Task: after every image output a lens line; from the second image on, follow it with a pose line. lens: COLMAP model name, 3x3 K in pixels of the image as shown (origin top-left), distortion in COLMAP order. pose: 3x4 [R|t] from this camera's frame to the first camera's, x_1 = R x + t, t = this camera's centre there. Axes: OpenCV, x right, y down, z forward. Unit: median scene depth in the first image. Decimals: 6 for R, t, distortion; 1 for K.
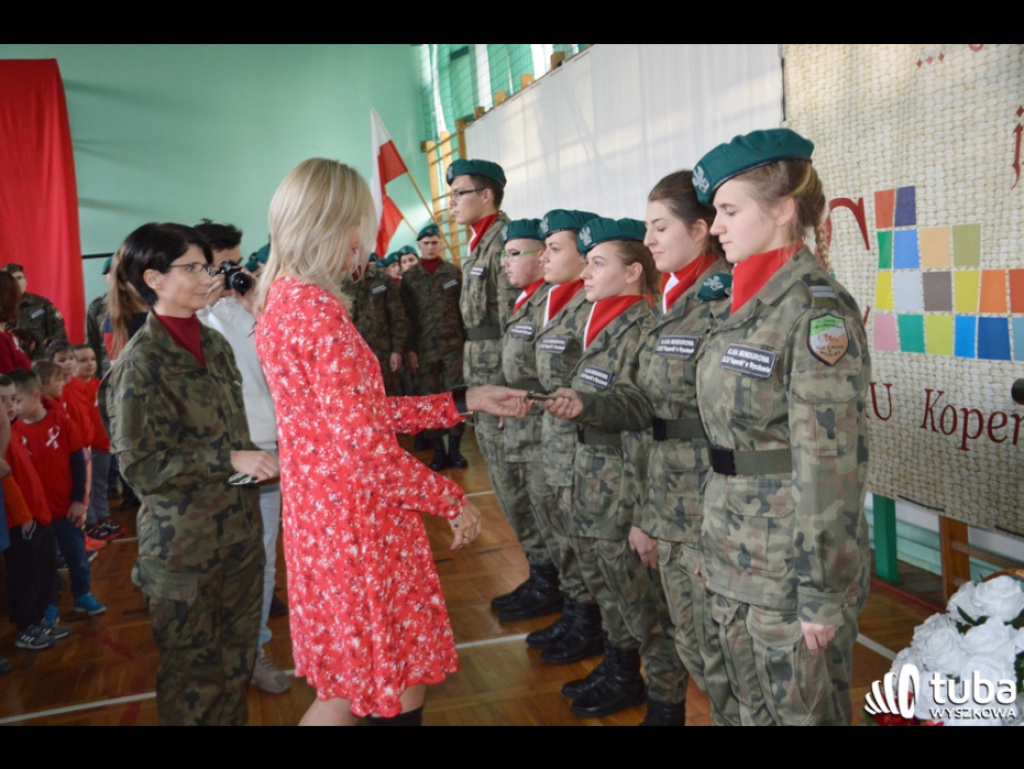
lens RADIAL K [[1187.9, 0, 512.0], [0, 1187.9, 384.5], [0, 0, 1]] dist [-0.021506, 0.382623]
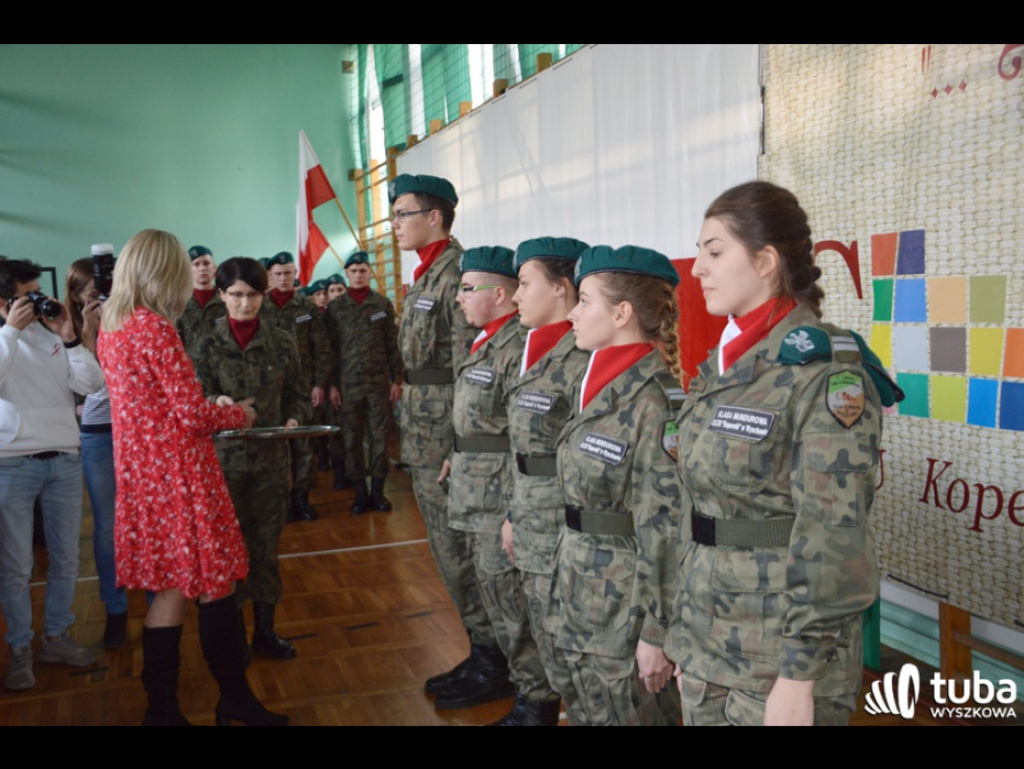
lens RADIAL K [[1142.8, 0, 497.8], [0, 1142.8, 386.1], [0, 0, 1]] dist [-0.064748, 0.401918]
pose [[0.997090, 0.036539, 0.066901, -0.031489], [-0.034866, 0.999054, -0.025997, -0.016820], [-0.067787, 0.023589, 0.997421, 0.173812]]
